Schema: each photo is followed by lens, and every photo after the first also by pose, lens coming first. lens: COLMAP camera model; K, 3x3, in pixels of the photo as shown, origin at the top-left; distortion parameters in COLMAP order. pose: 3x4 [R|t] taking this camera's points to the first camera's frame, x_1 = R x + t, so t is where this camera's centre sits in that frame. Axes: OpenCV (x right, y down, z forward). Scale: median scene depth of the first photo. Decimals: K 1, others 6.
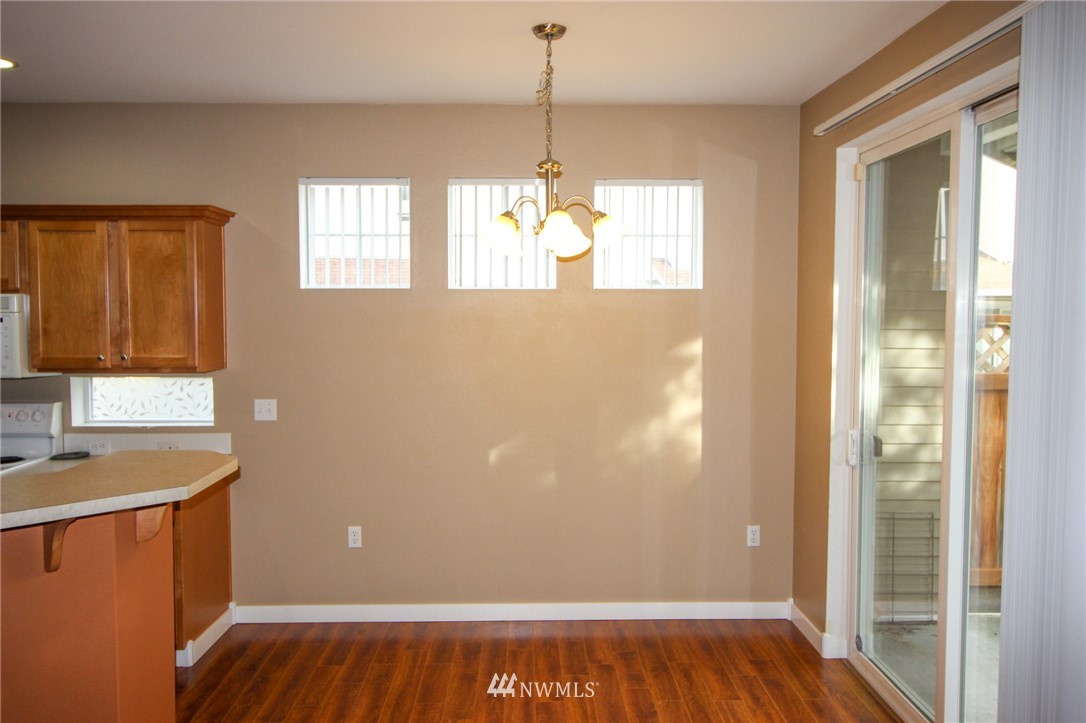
lens RADIAL K [[859.4, 0, 542.9], [0, 859.4, 355.3], [0, 0, 1]] dist [0.002477, 0.011016]
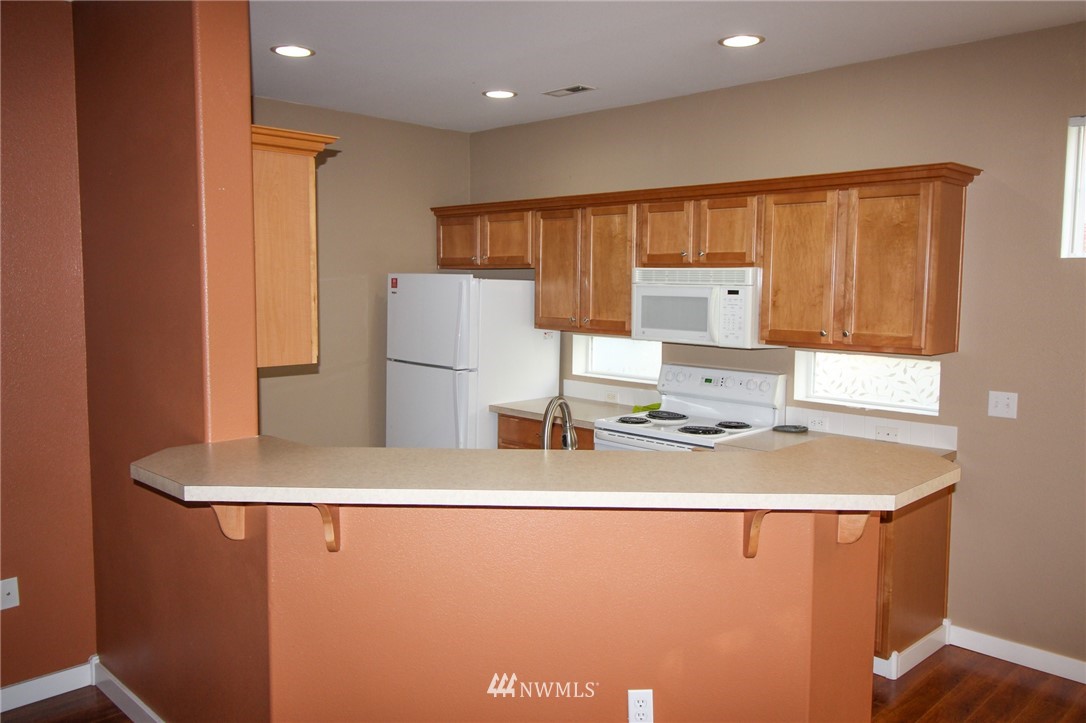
lens RADIAL K [[859.4, 0, 545.0], [0, 859.4, 356.2], [0, 0, 1]] dist [0.002477, 0.011016]
pose [[0.691857, 0.066634, -0.718953, -0.034394], [-0.044632, 0.997775, 0.049526, -0.004905], [0.720654, -0.002177, 0.693292, 0.106062]]
